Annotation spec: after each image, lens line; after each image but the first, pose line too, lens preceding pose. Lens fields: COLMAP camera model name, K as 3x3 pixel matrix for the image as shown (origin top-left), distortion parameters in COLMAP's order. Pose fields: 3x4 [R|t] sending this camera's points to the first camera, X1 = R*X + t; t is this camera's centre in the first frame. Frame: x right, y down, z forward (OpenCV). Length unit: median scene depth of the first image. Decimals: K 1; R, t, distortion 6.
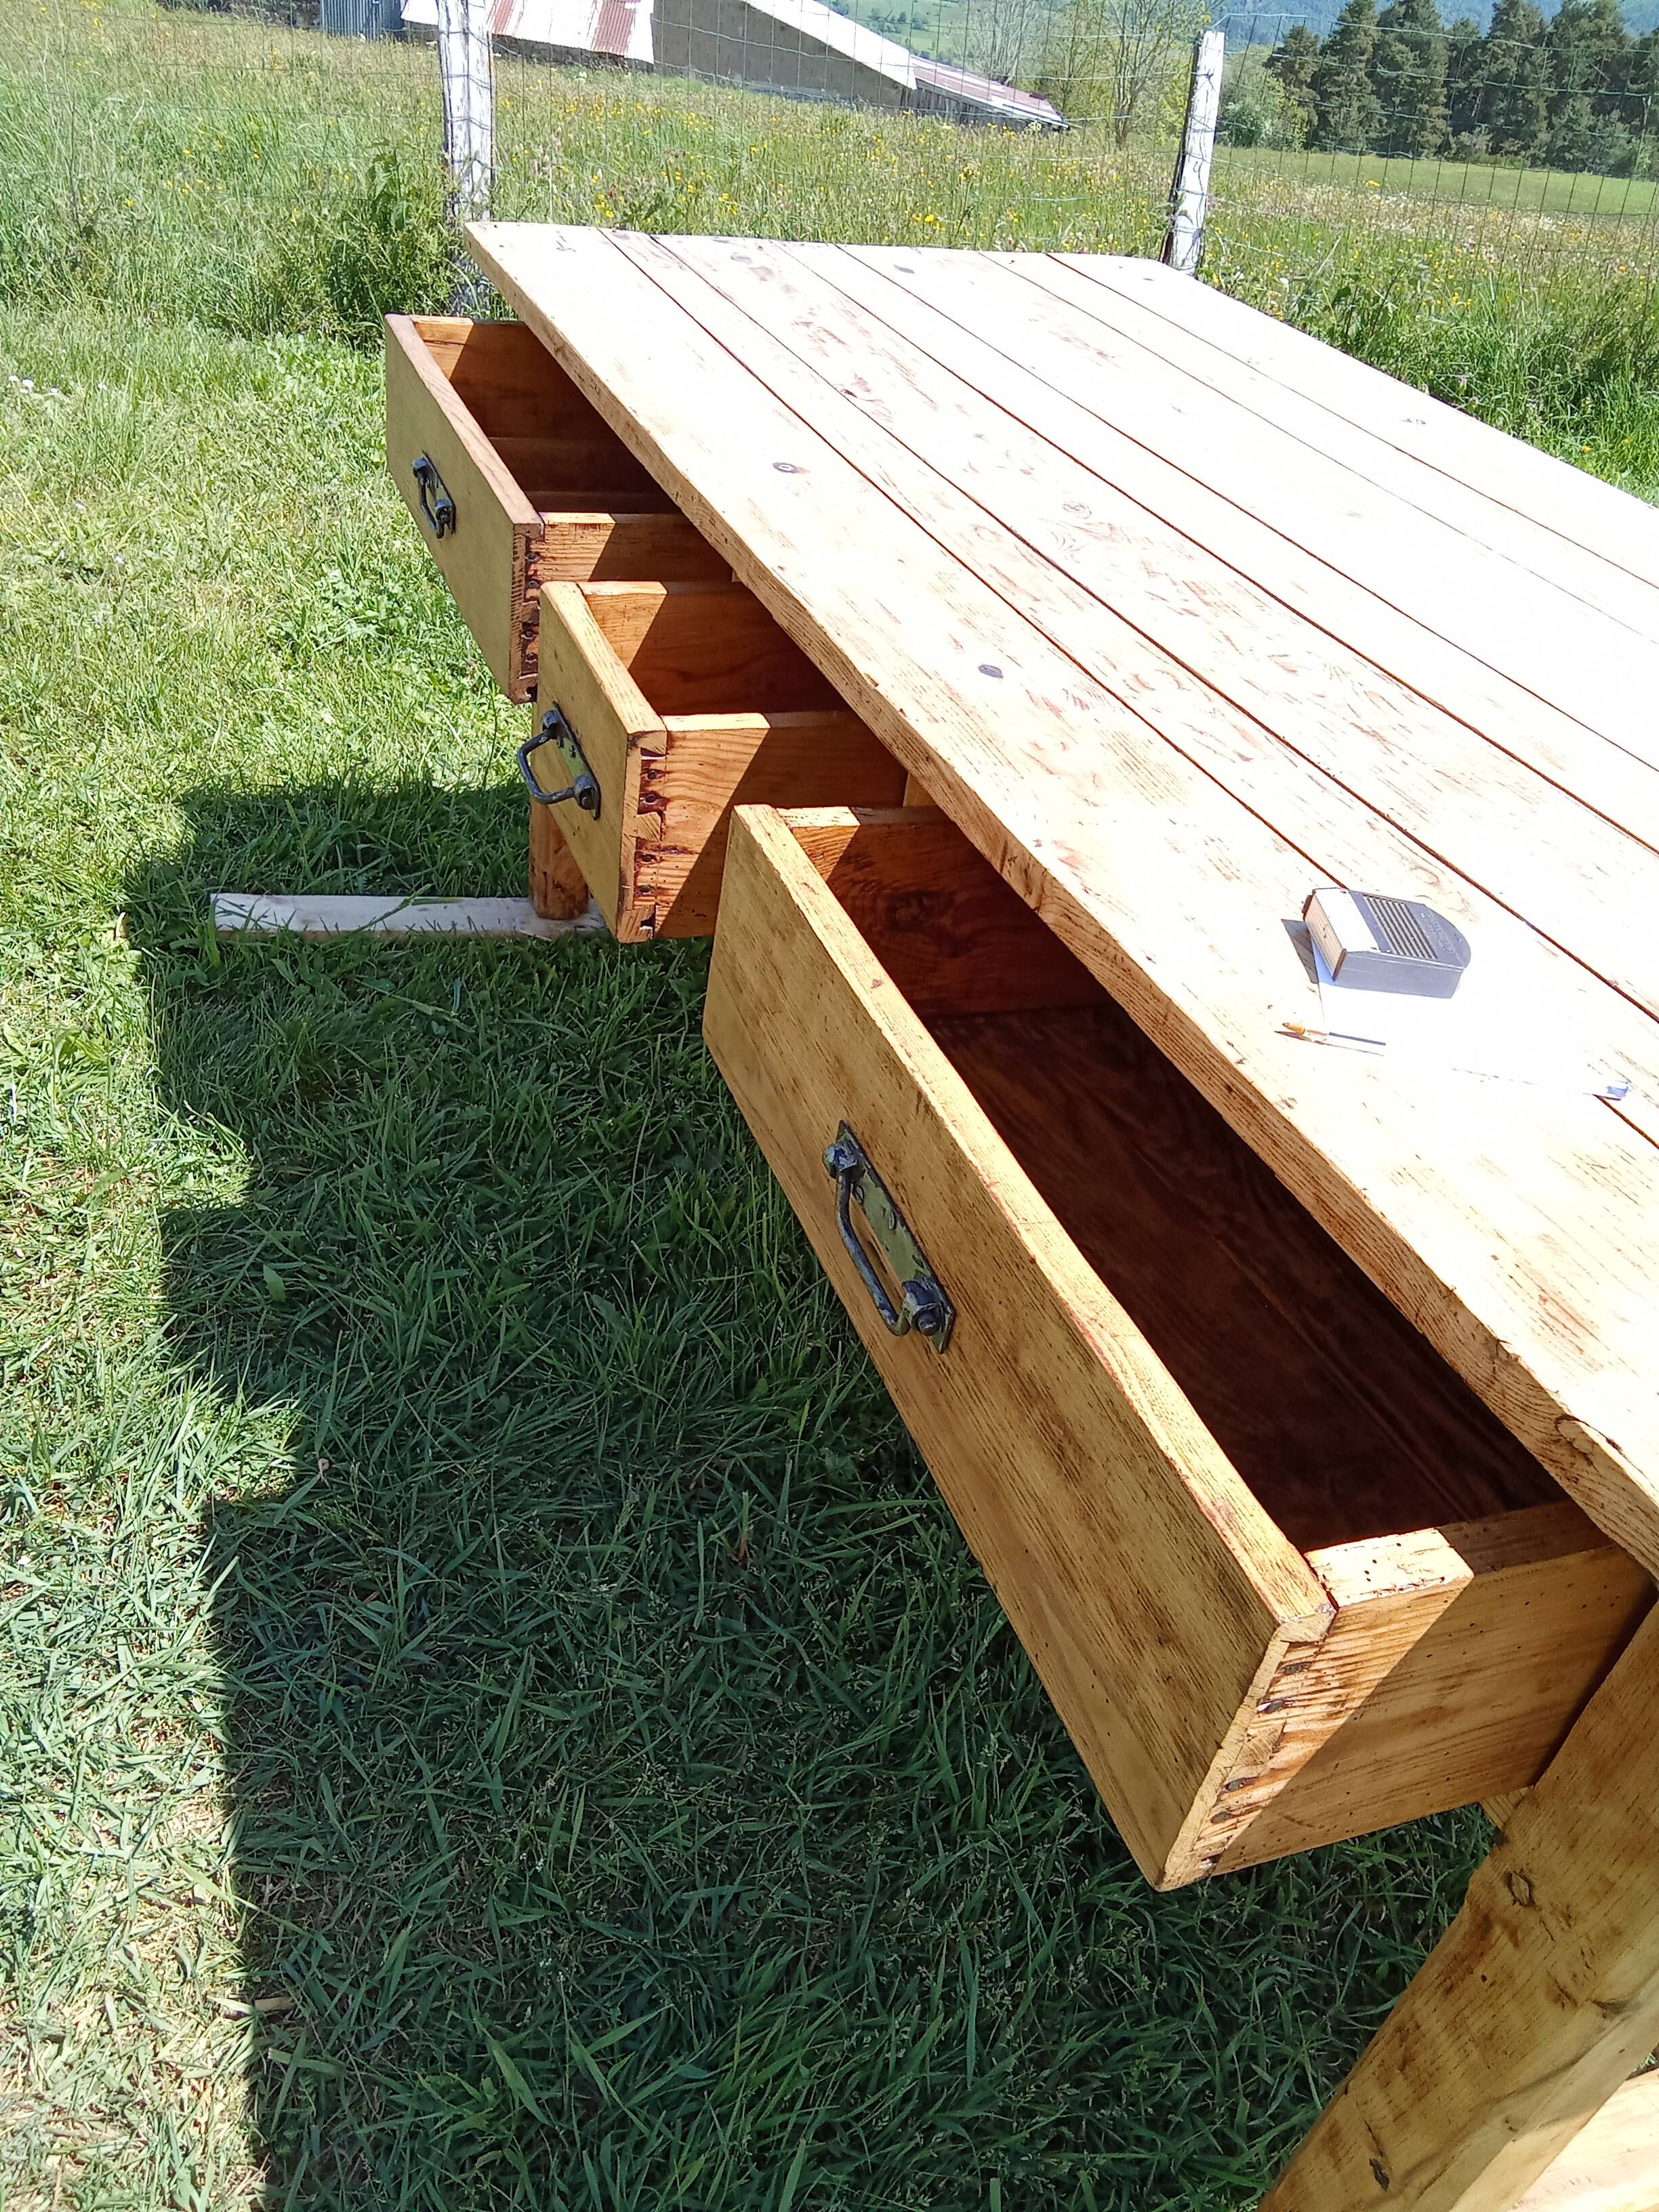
lens RADIAL K [[1698.4, 0, 833.7], [0, 1698.4, 1129.7], [0, 0, 1]] dist [0.065132, -0.112469]
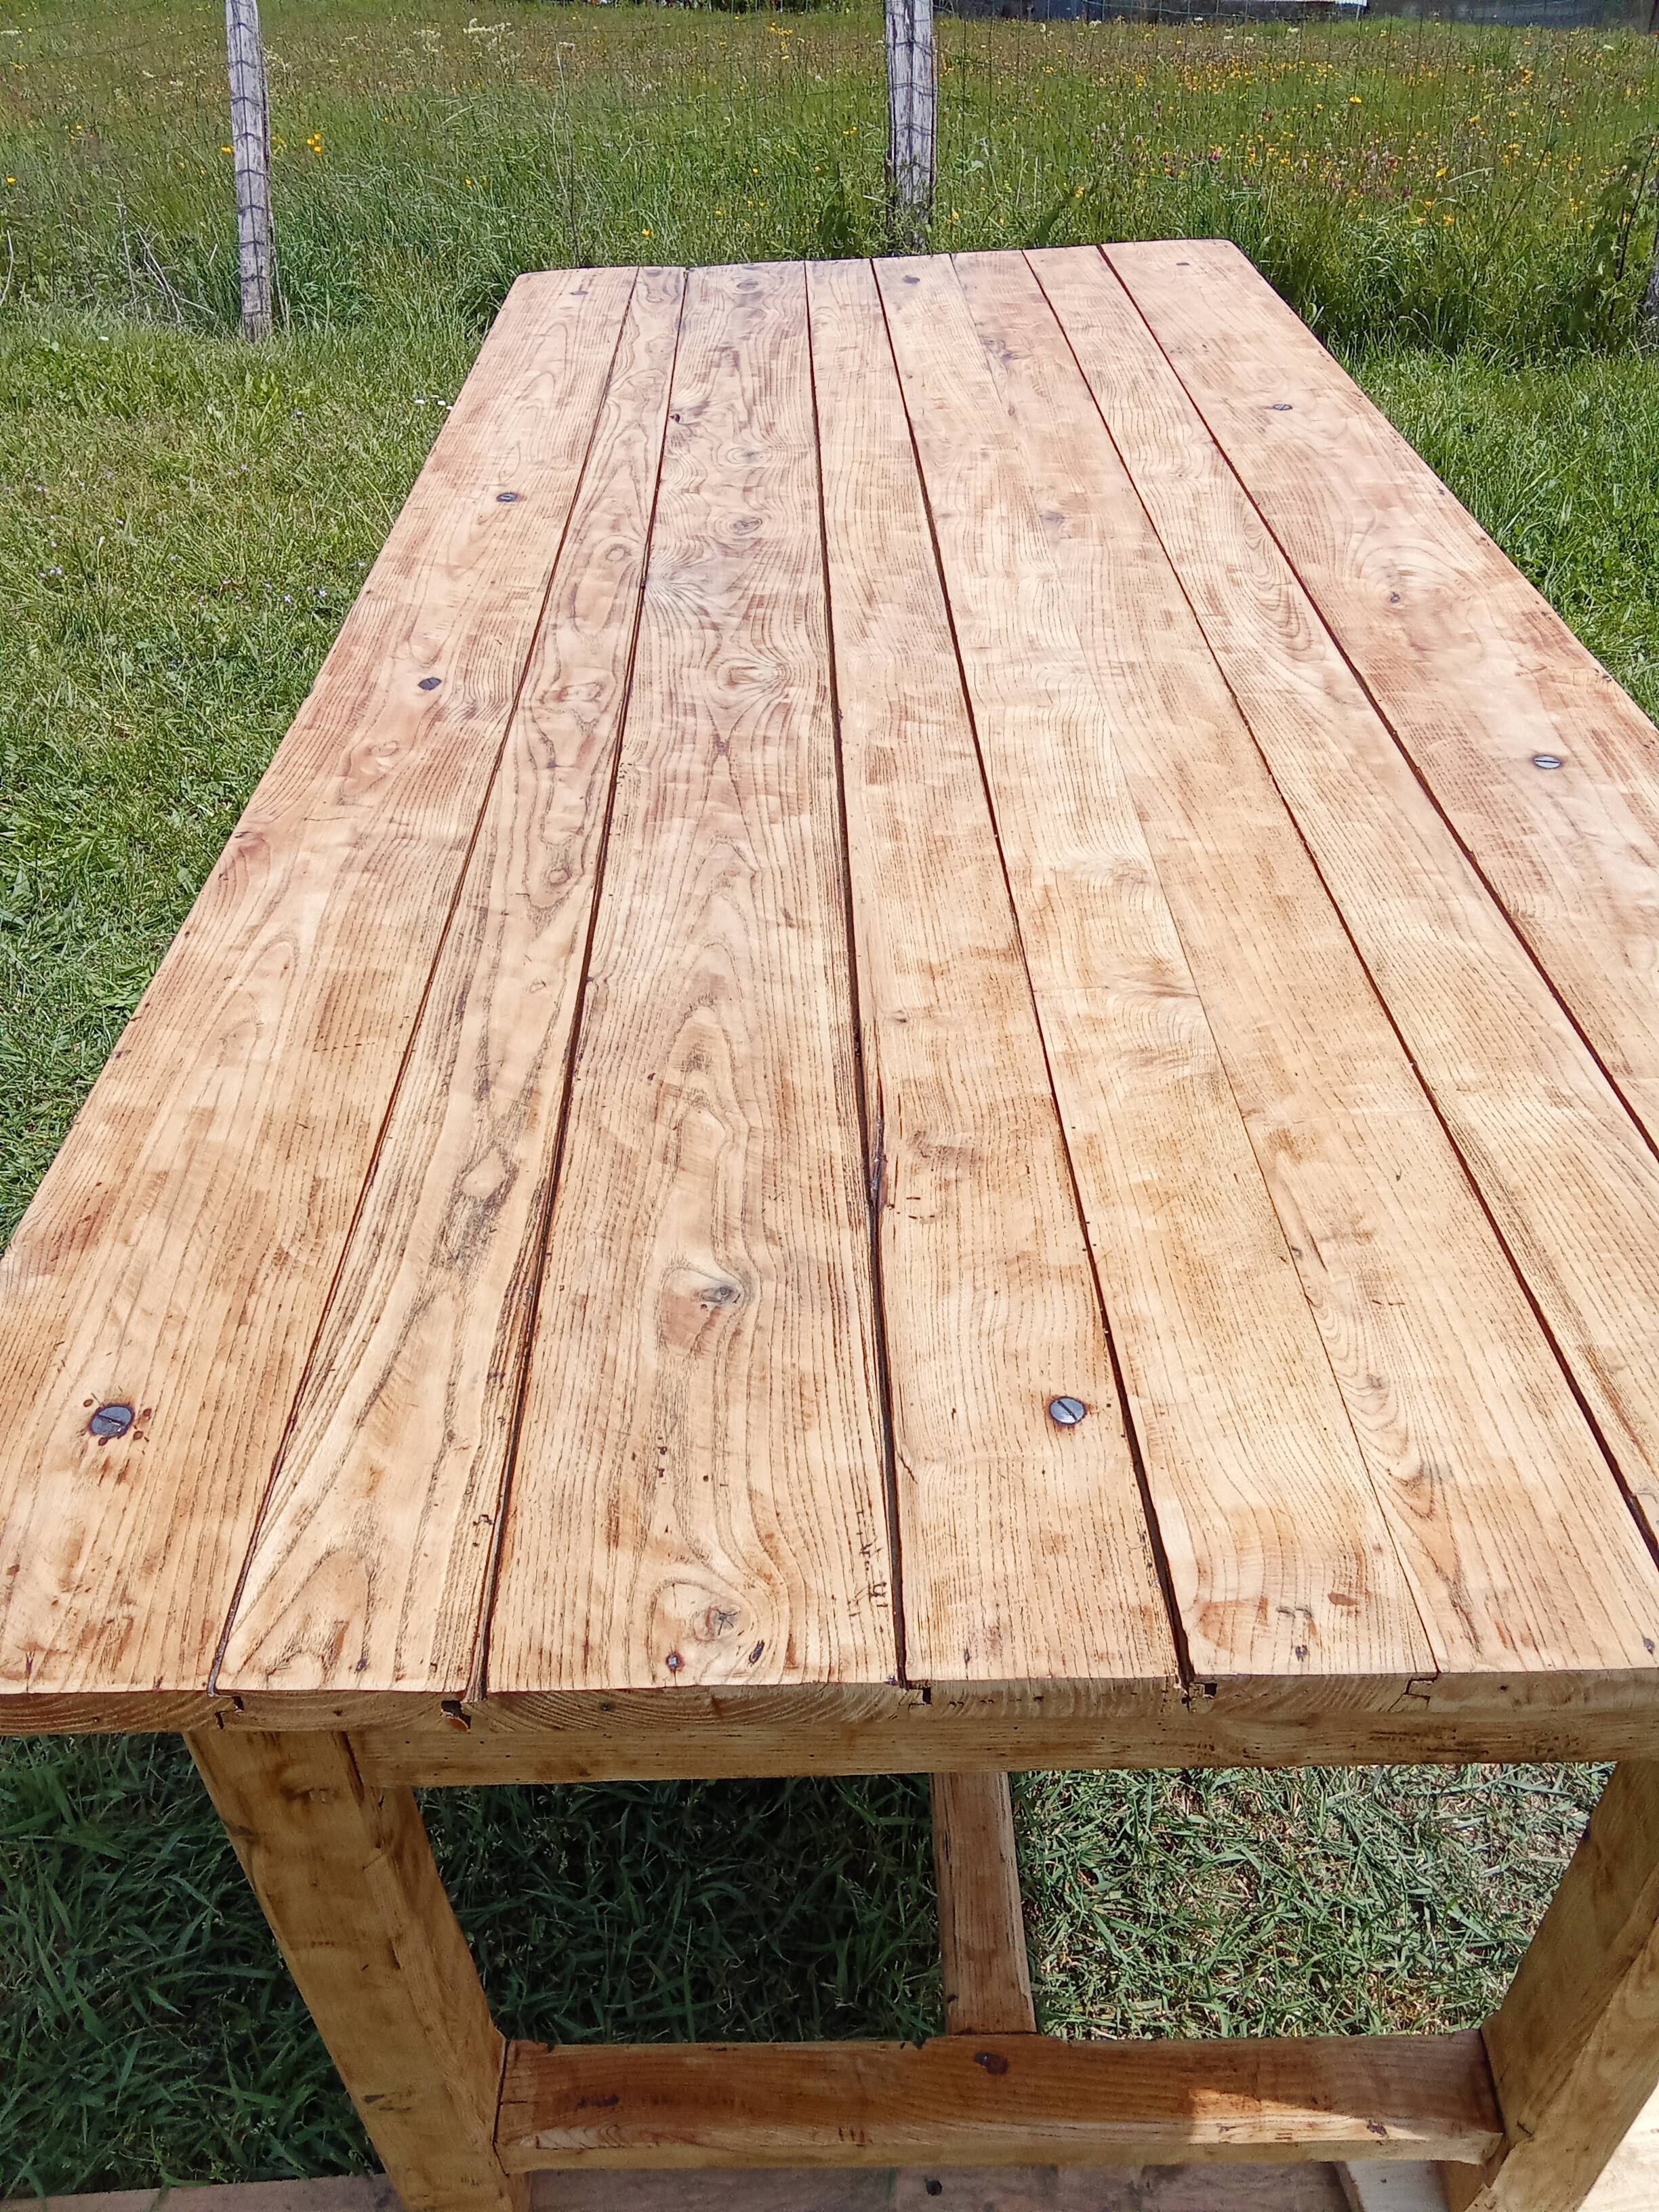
lens RADIAL K [[1708.9, 0, 828.7], [0, 1708.9, 1064.6], [0, 0, 1]] dist [0.063403, -0.105438]
pose [[0.928448, 0.083866, -0.361871, 0.641895], [-0.089239, 0.996008, 0.001871, -0.030747], [0.360584, 0.030556, 0.932226, 0.015229]]
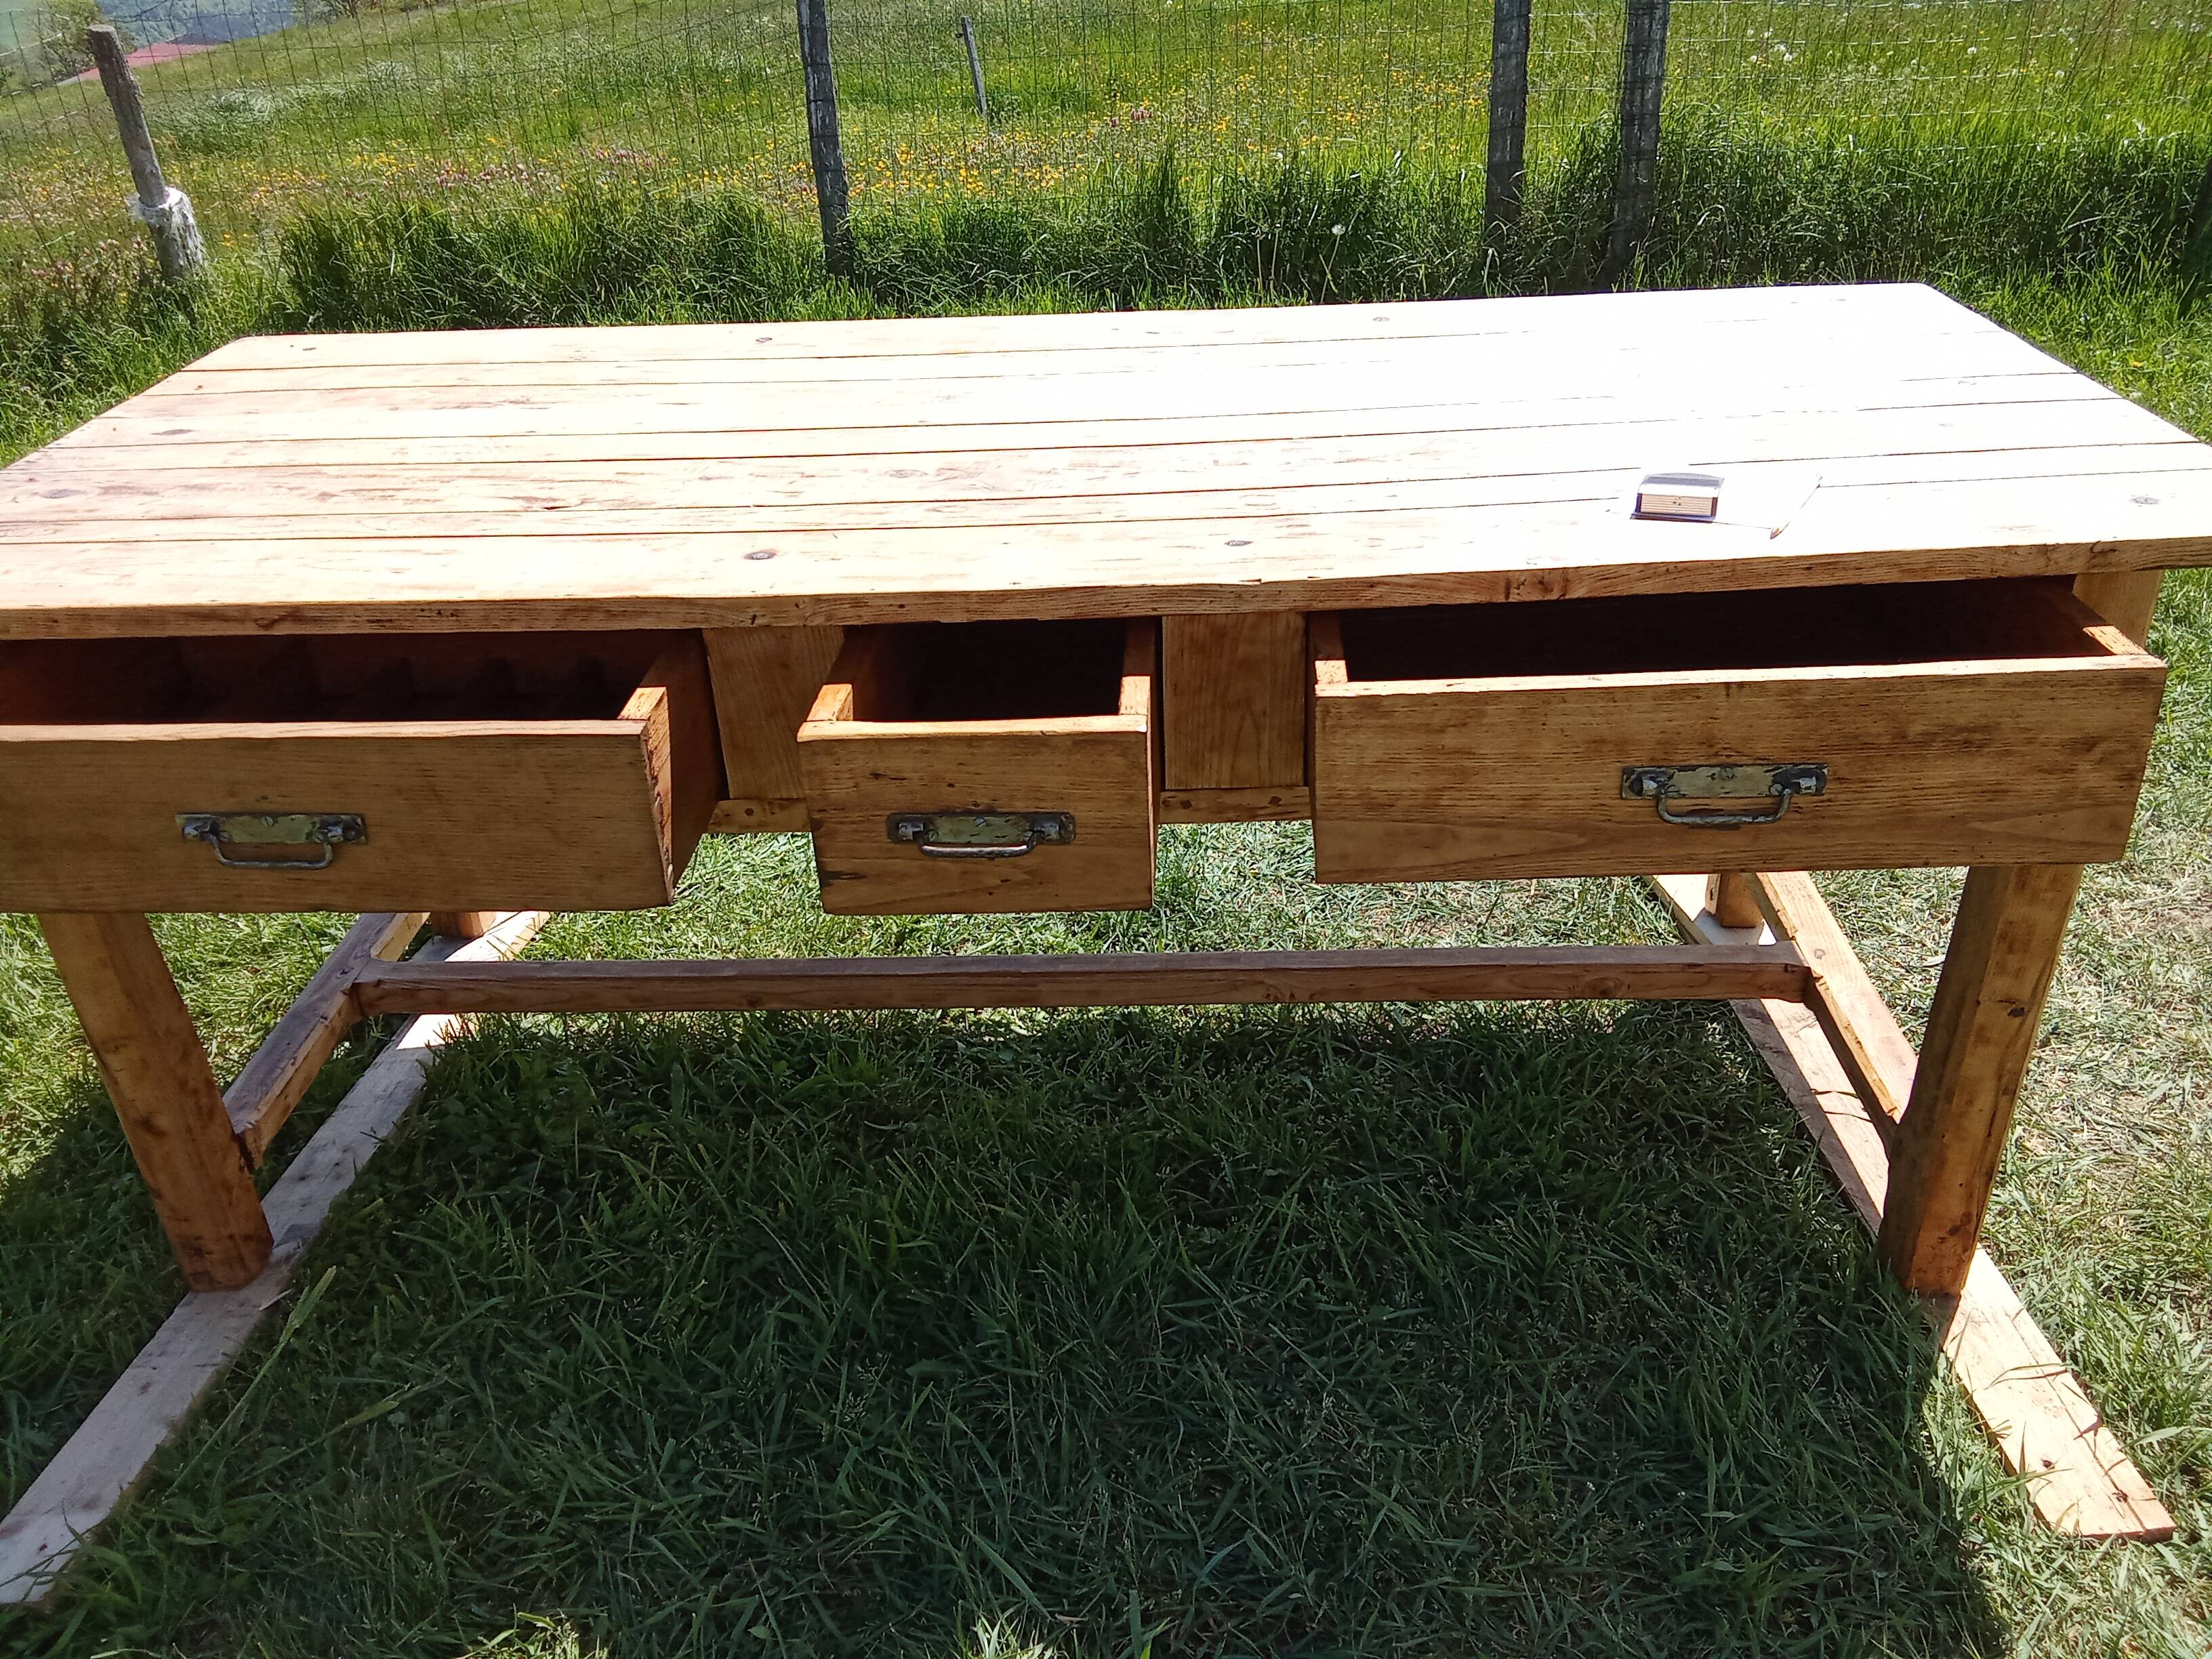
lens RADIAL K [[1698.4, 0, 1106.0], [0, 1698.4, 829.5], [0, 0, 1]] dist [0.065132, -0.112469]
pose [[0.389447, -0.570845, 0.722819, -0.833161], [0.627554, 0.738883, 0.245413, -0.400797], [-0.674172, 0.358032, 0.645992, 0.244956]]
